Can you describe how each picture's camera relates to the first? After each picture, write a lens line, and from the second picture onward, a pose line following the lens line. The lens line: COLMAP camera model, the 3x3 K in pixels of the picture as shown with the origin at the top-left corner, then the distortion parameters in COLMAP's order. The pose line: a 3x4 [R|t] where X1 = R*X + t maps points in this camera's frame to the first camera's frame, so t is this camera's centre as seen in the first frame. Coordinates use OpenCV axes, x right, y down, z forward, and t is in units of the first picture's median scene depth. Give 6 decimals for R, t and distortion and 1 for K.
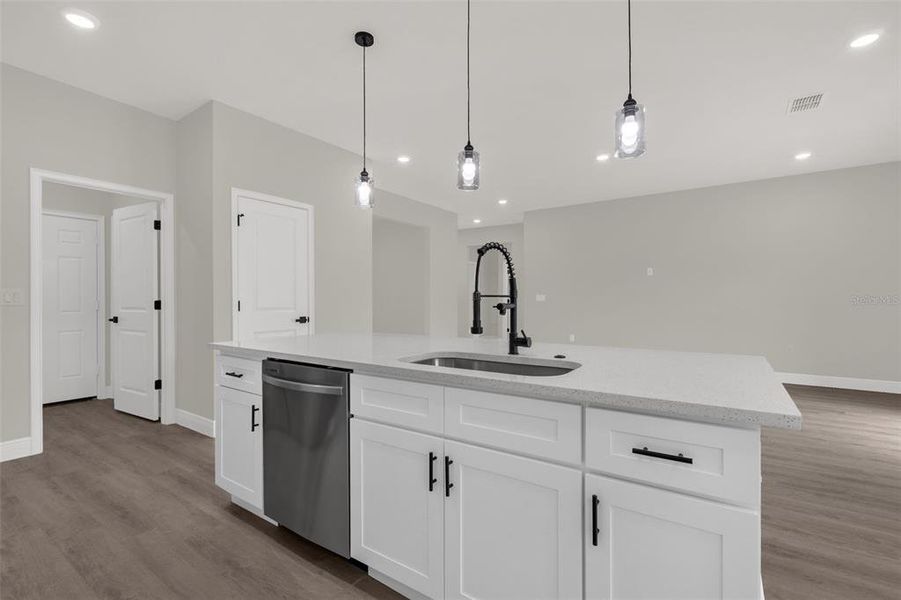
lens RADIAL K [[411.2, 0, 450.5], [0, 411.2, 300.0], [0, 0, 1]] dist [-0.000312, -0.000266]
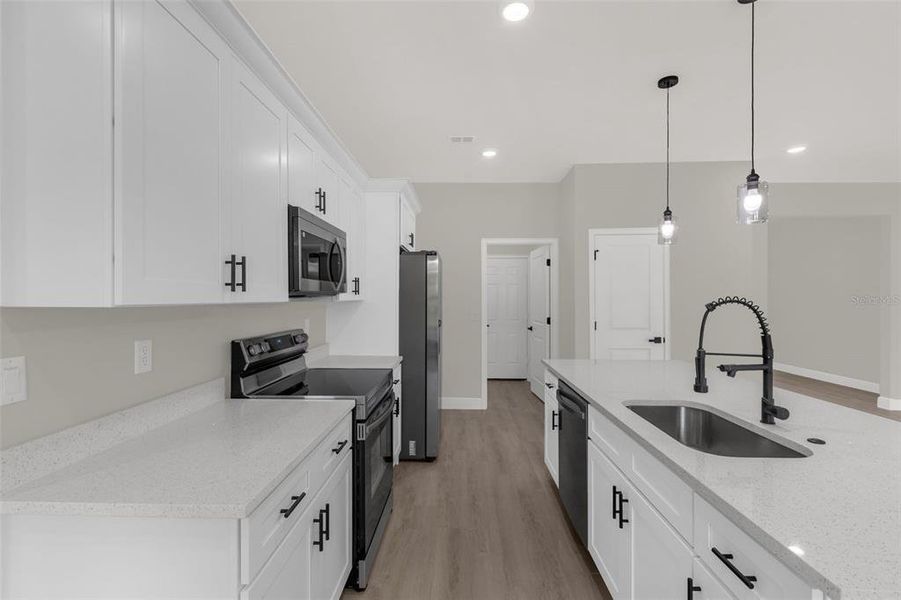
lens RADIAL K [[408.6, 0, 446.9], [0, 408.6, 305.5], [0, 0, 1]] dist [-0.001817, -0.000043]
pose [[0.533785, 0.016886, -0.845451, 0.419522], [-0.002176, 0.999825, 0.018596, -0.104918], [0.845617, -0.008087, 0.533729, -0.017549]]
